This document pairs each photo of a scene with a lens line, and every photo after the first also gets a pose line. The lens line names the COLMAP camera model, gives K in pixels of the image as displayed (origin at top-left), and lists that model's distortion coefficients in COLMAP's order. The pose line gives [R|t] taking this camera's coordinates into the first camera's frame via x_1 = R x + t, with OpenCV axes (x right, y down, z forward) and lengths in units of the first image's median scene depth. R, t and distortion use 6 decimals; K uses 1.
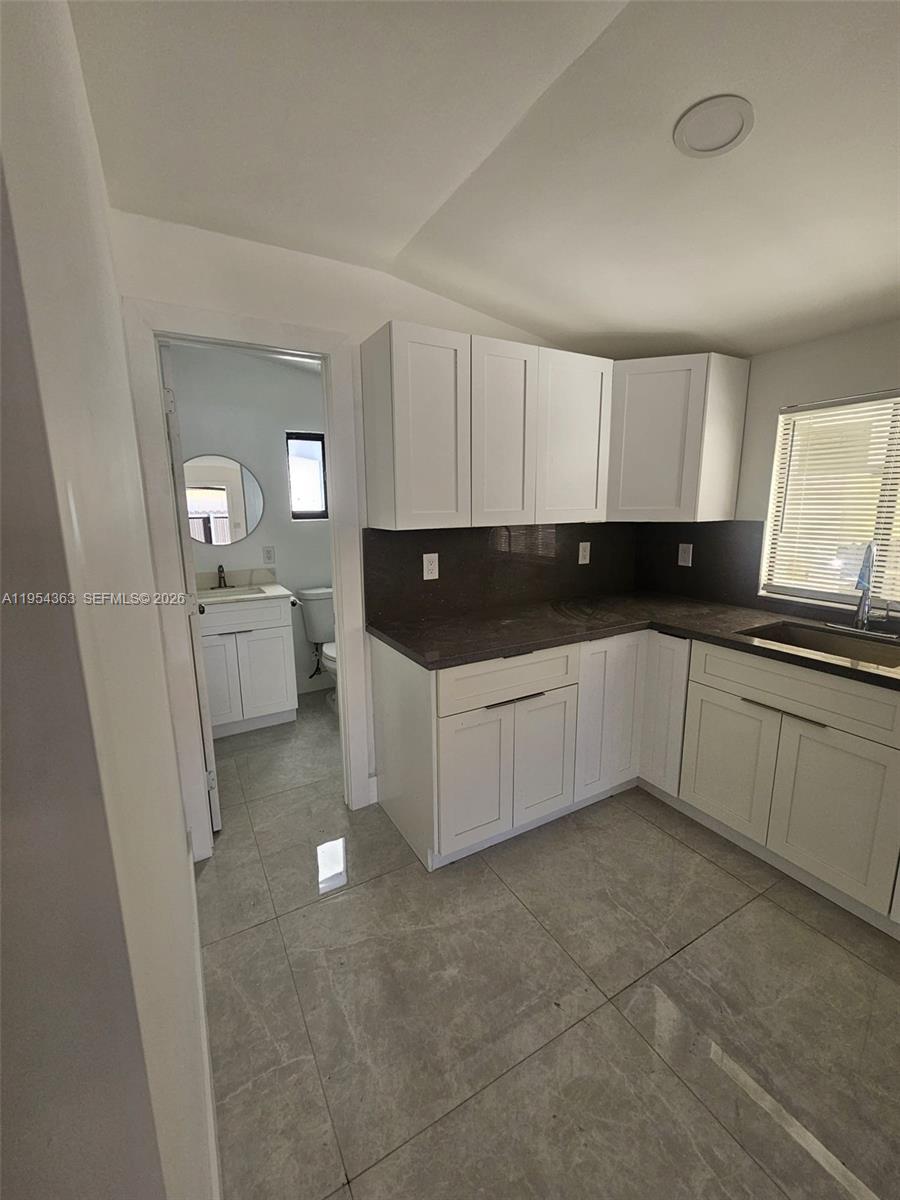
lens RADIAL K [[487.7, 0, 445.1], [0, 487.7, 595.1], [0, 0, 1]] dist [-0.000909, -0.001104]
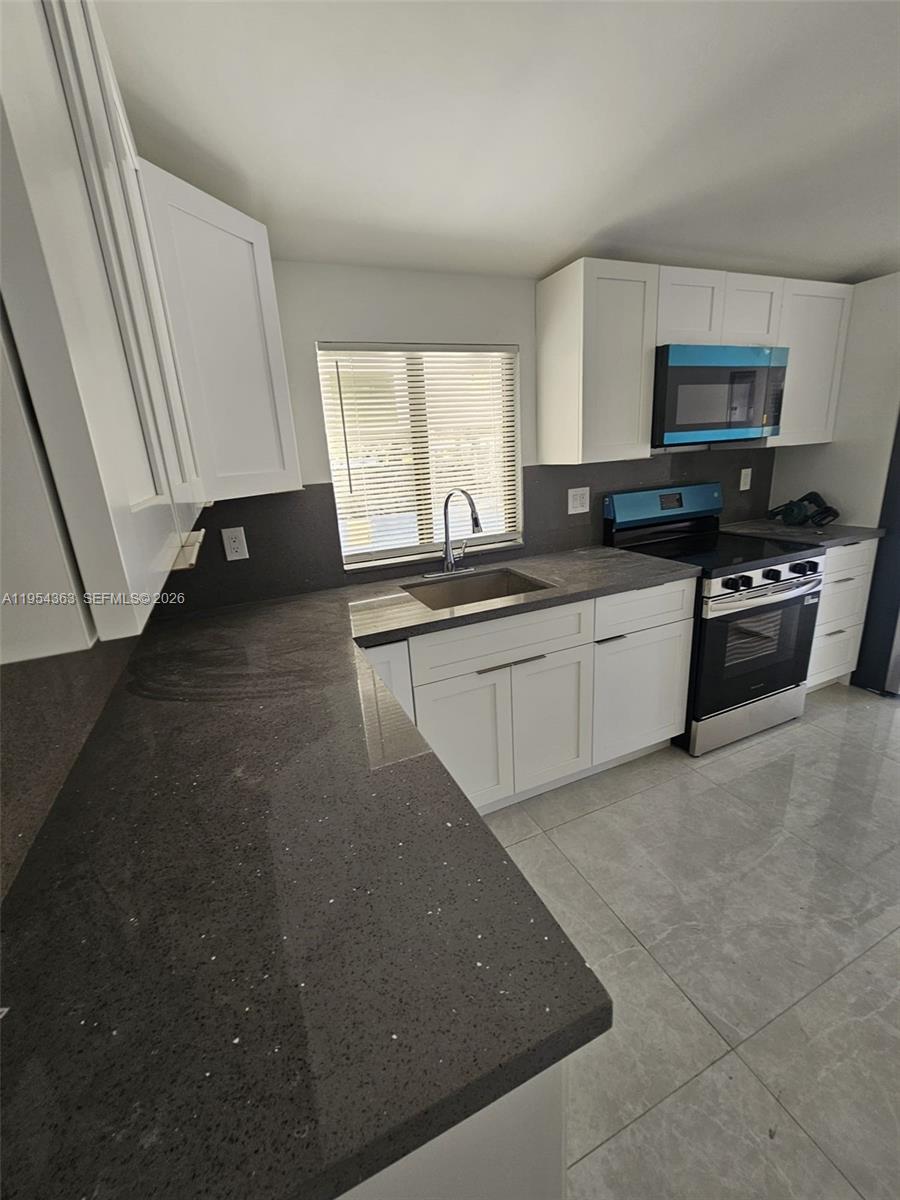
lens RADIAL K [[487.7, 0, 445.1], [0, 487.7, 595.1], [0, 0, 1]] dist [-0.000909, -0.001104]
pose [[0.102747, -0.273540, 0.956357, -0.201415], [0.246314, 0.938499, 0.241970, -0.143090], [-0.963728, 0.210703, 0.163805, 0.821812]]
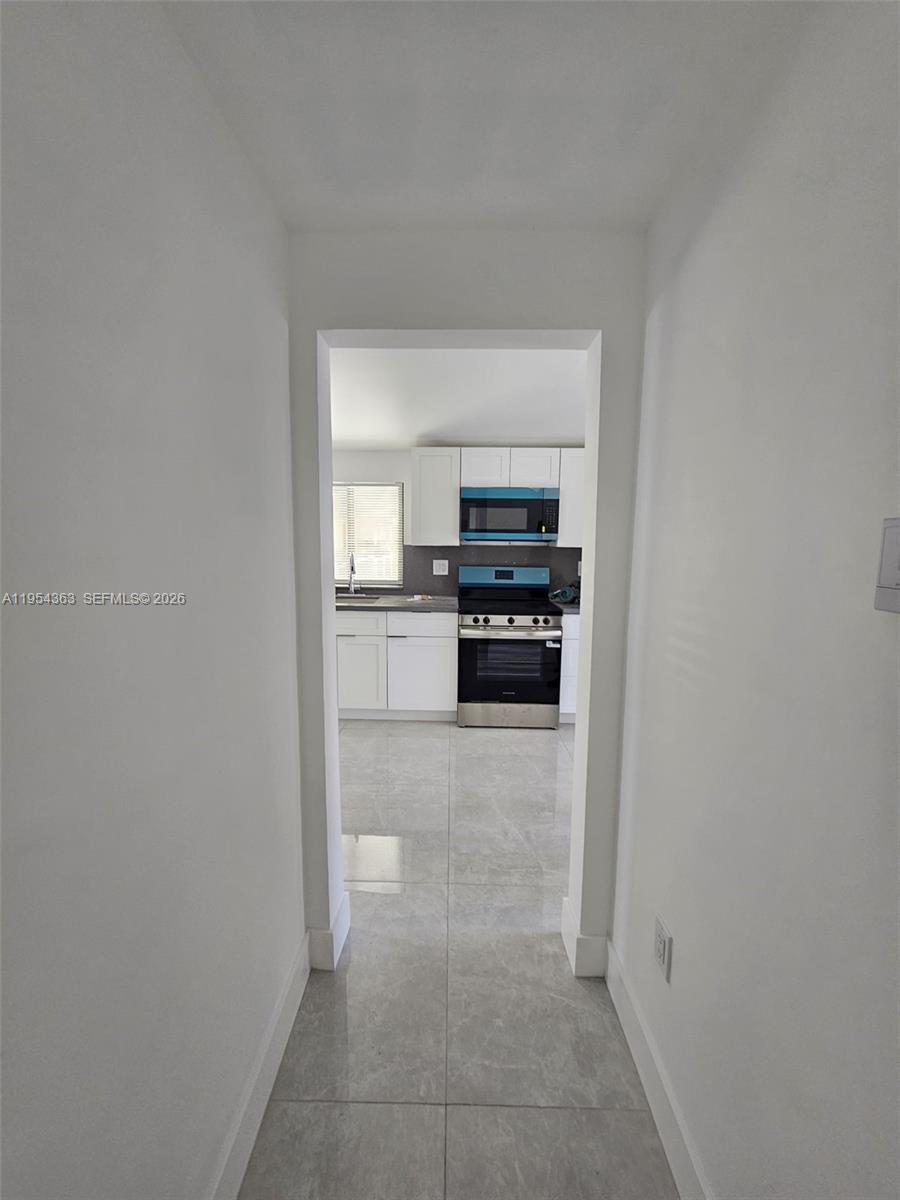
lens RADIAL K [[487.7, 0, 445.1], [0, 487.7, 595.1], [0, 0, 1]] dist [-0.000909, -0.001104]
pose [[0.499957, -0.090386, 0.861321, -0.712764], [0.142424, 0.989579, 0.021175, 0.082637], [-0.854259, 0.112087, 0.507620, -0.380471]]
